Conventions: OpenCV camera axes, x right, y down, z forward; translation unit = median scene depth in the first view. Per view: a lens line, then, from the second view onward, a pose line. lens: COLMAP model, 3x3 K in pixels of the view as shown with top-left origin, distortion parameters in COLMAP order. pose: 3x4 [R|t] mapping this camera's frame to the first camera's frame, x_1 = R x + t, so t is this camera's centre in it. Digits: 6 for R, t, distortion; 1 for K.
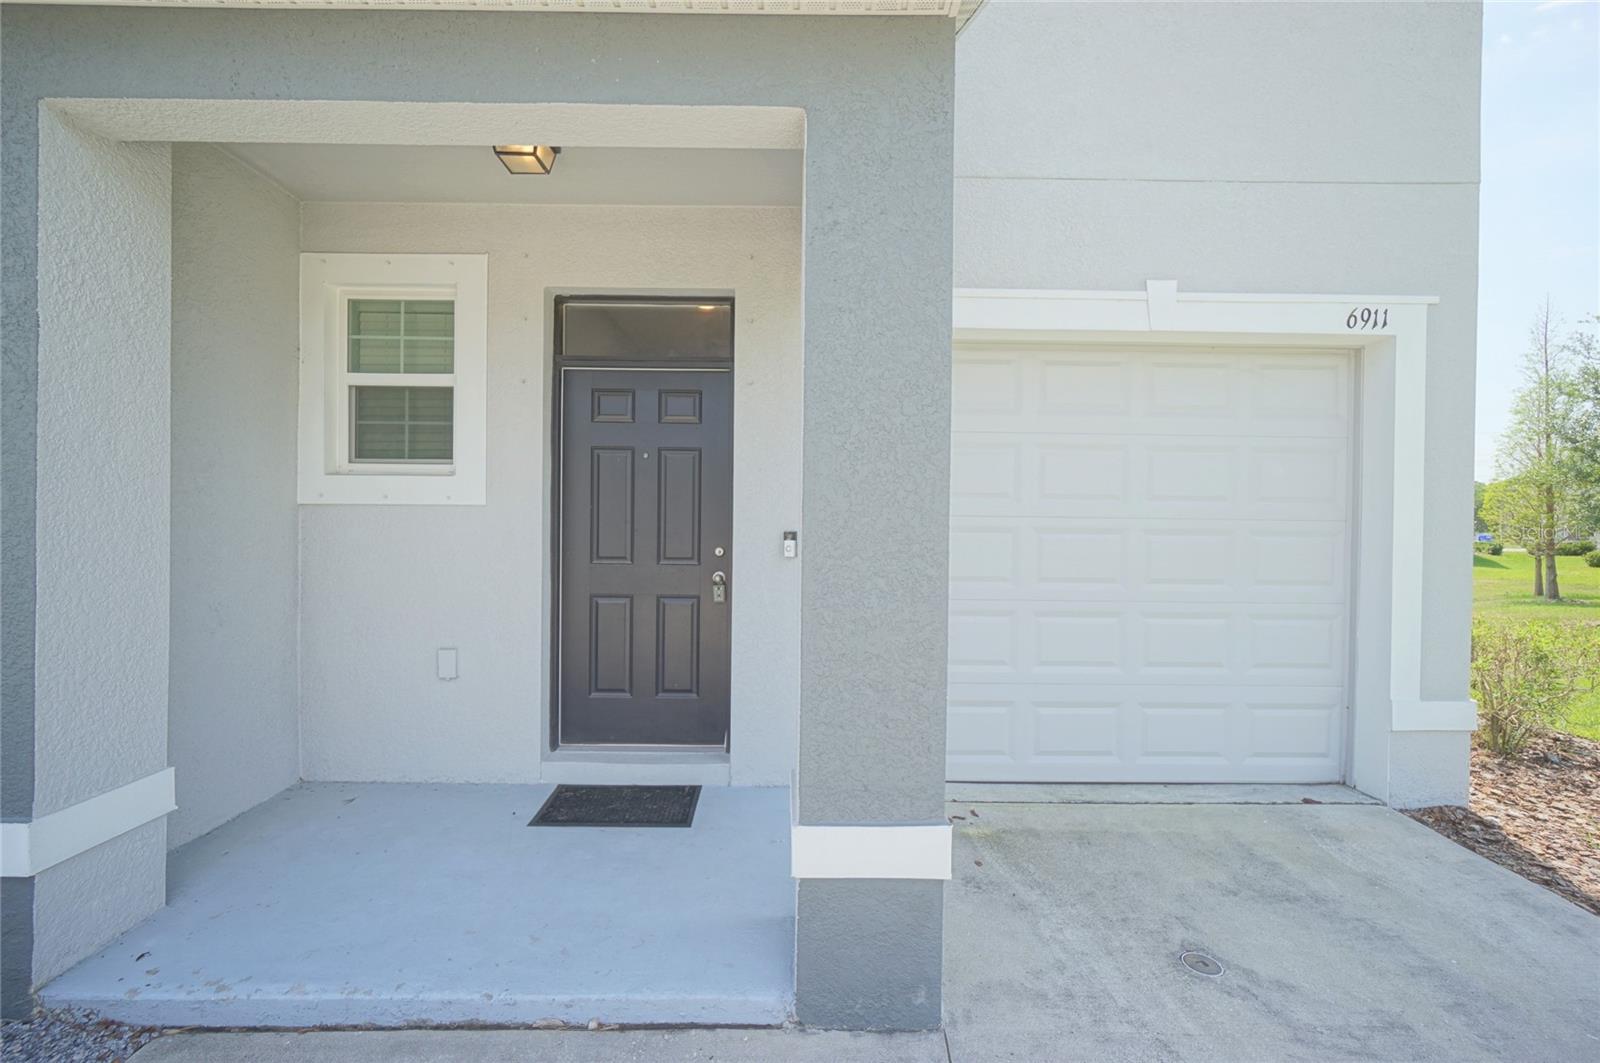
lens RADIAL K [[688.9, 0, 801.6], [0, 688.9, 527.2], [0, 0, 1]] dist [0.000384, 0.000230]
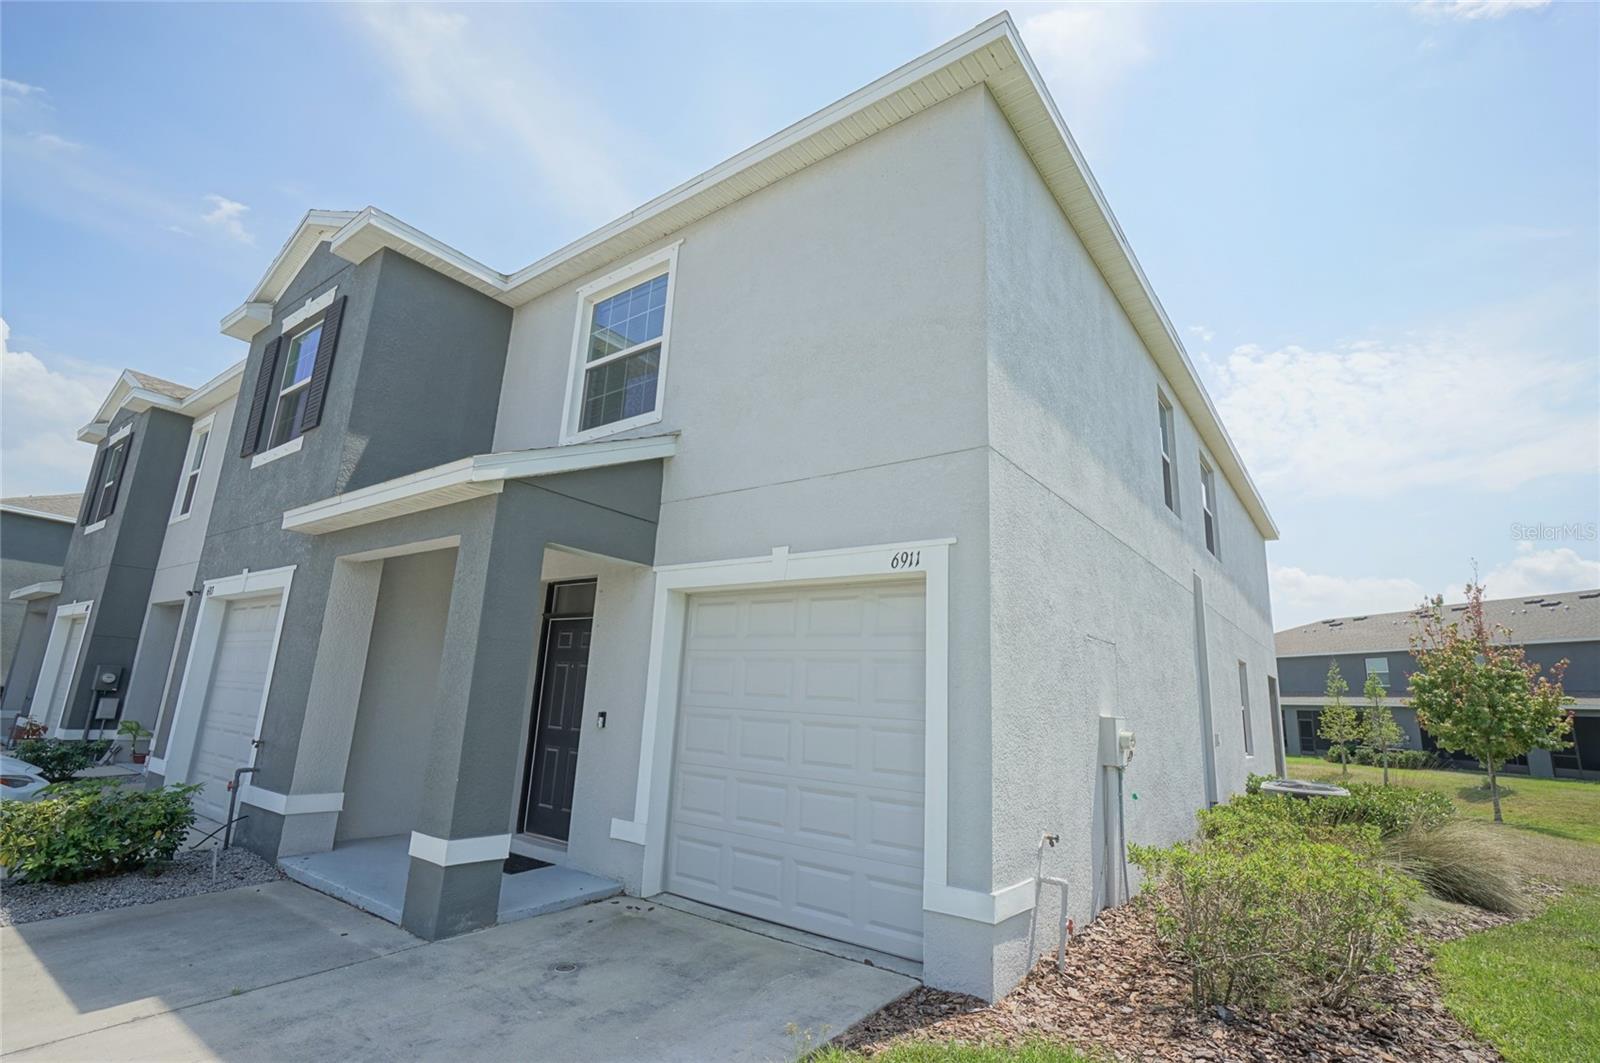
lens RADIAL K [[745.1, 0, 800.0], [0, 745.1, 531.5], [0, 0, 1]] dist [-0.000015, 0.000204]
pose [[0.794288, -0.108698, -0.597738, 1.559448], [-0.046425, 0.970129, -0.238106, -0.010123], [0.605765, 0.216875, 0.765516, -0.218060]]
